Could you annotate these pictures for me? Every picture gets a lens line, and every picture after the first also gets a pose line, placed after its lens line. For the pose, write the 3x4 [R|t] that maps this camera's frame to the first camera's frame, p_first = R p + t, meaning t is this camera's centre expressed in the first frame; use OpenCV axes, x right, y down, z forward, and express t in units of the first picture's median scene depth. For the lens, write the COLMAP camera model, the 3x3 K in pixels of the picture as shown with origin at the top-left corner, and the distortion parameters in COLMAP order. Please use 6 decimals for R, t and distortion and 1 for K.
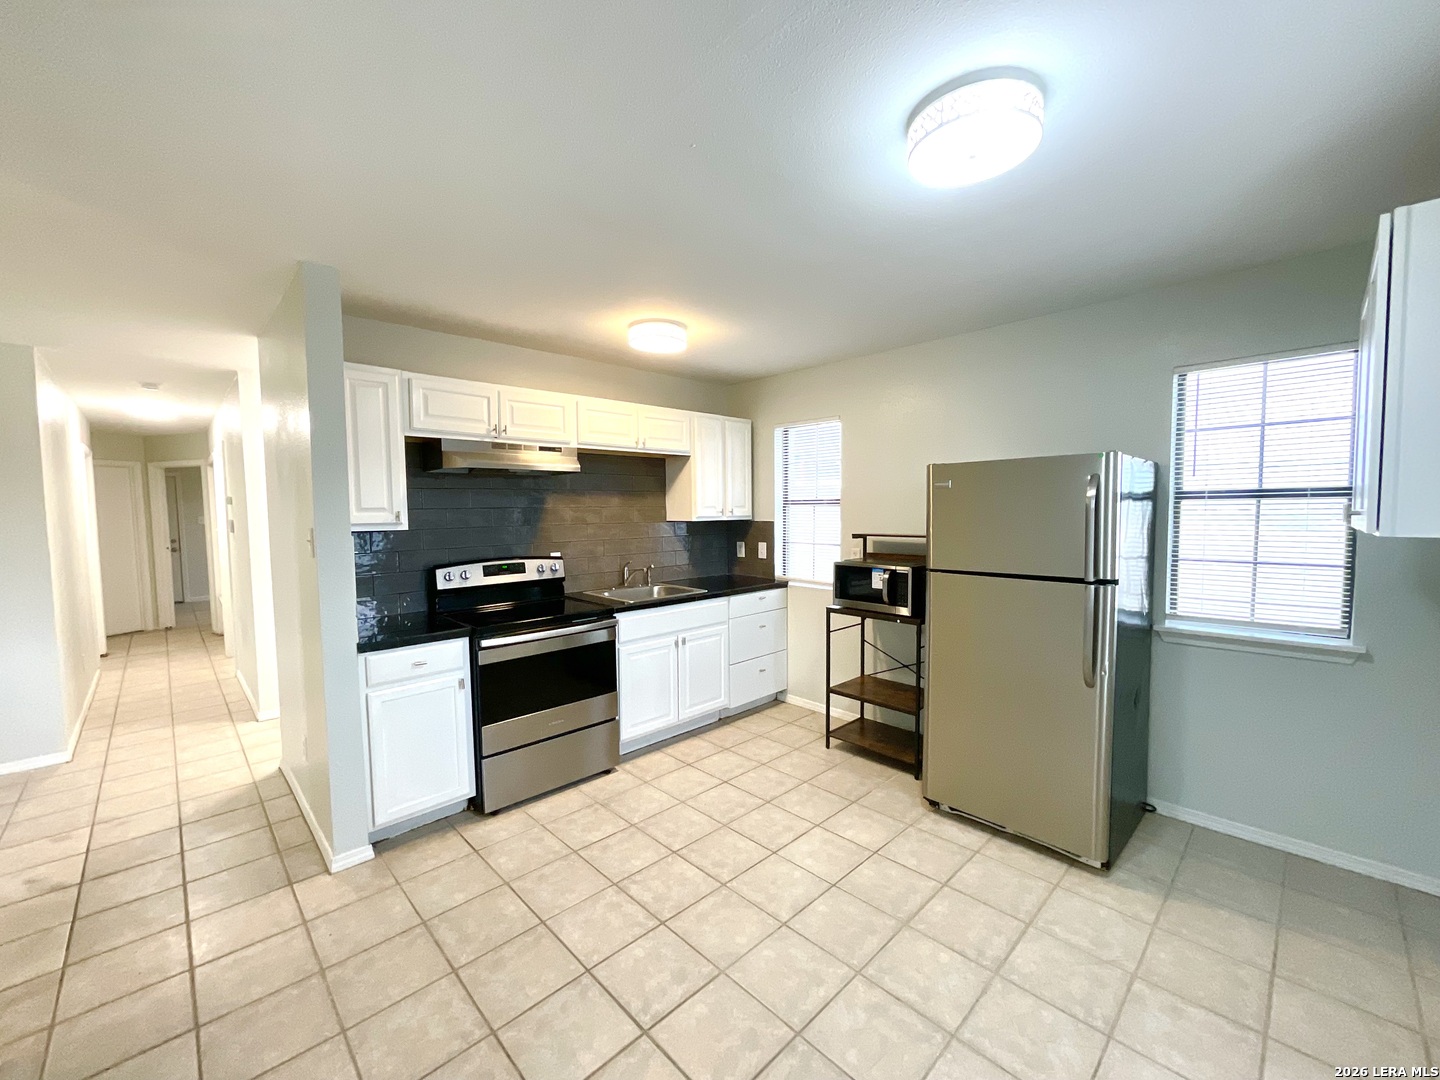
lens RADIAL K [[583.0, 0, 719.4], [0, 583.0, 542.9], [0, 0, 1]] dist [-0.001730, 0.000185]
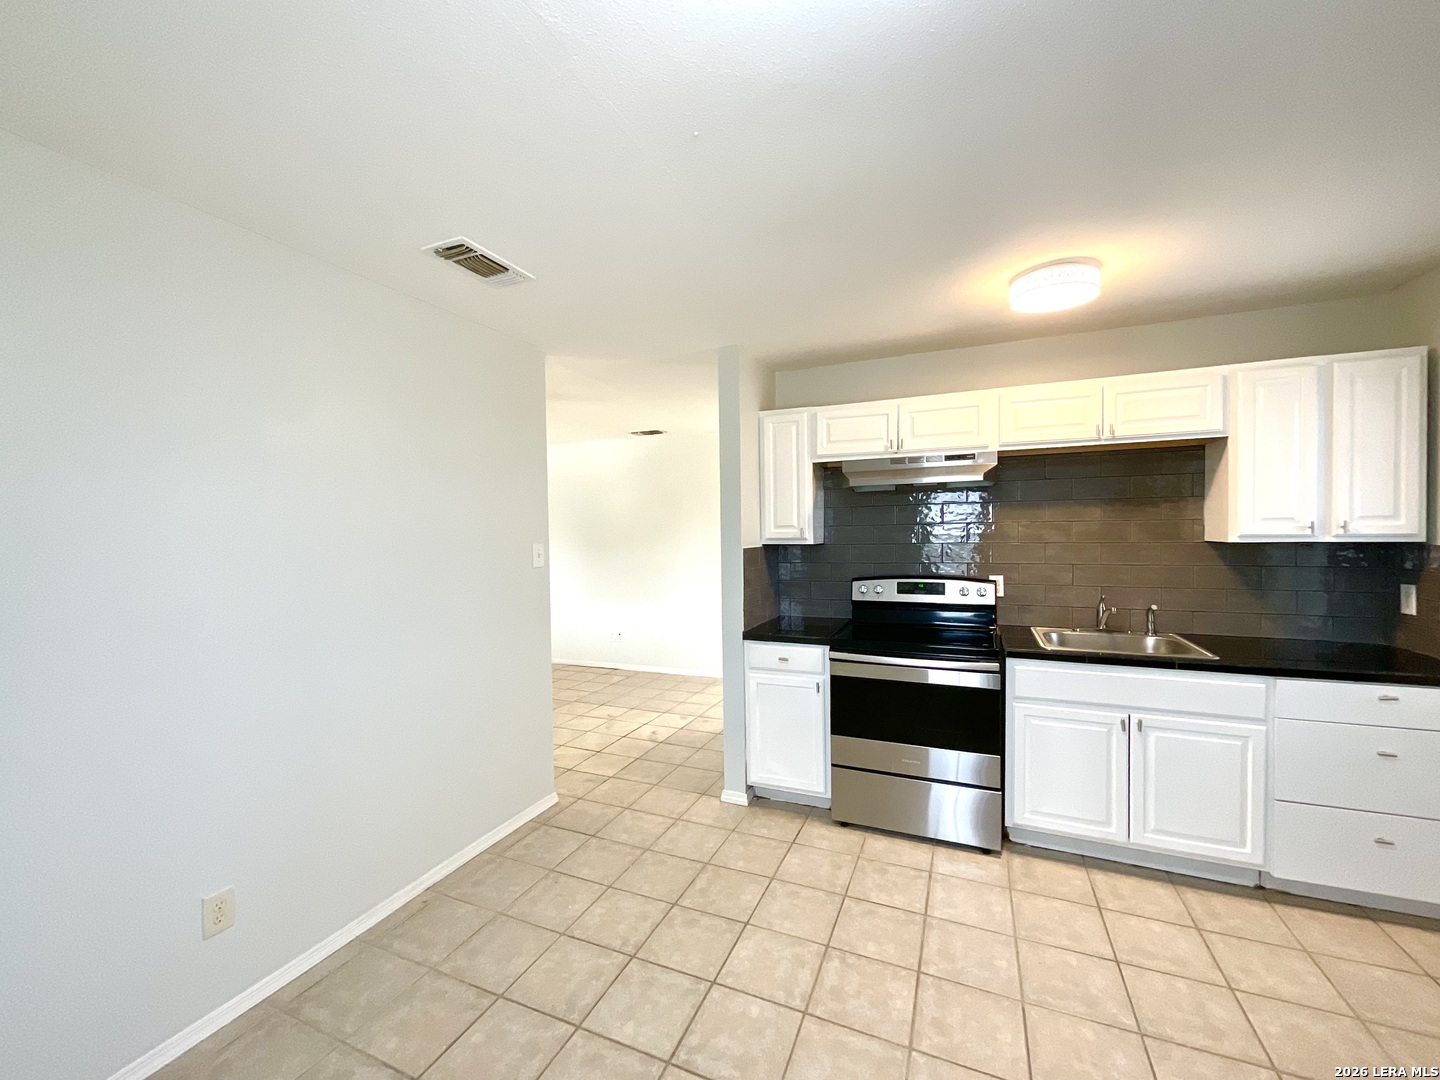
lens RADIAL K [[583.0, 0, 719.4], [0, 583.0, 542.9], [0, 0, 1]] dist [-0.001730, 0.000185]
pose [[0.378190, 0.024113, -0.925414, 0.430711], [-0.044279, 0.998988, 0.007934, -0.023979], [0.924668, 0.037975, 0.378875, 0.368117]]
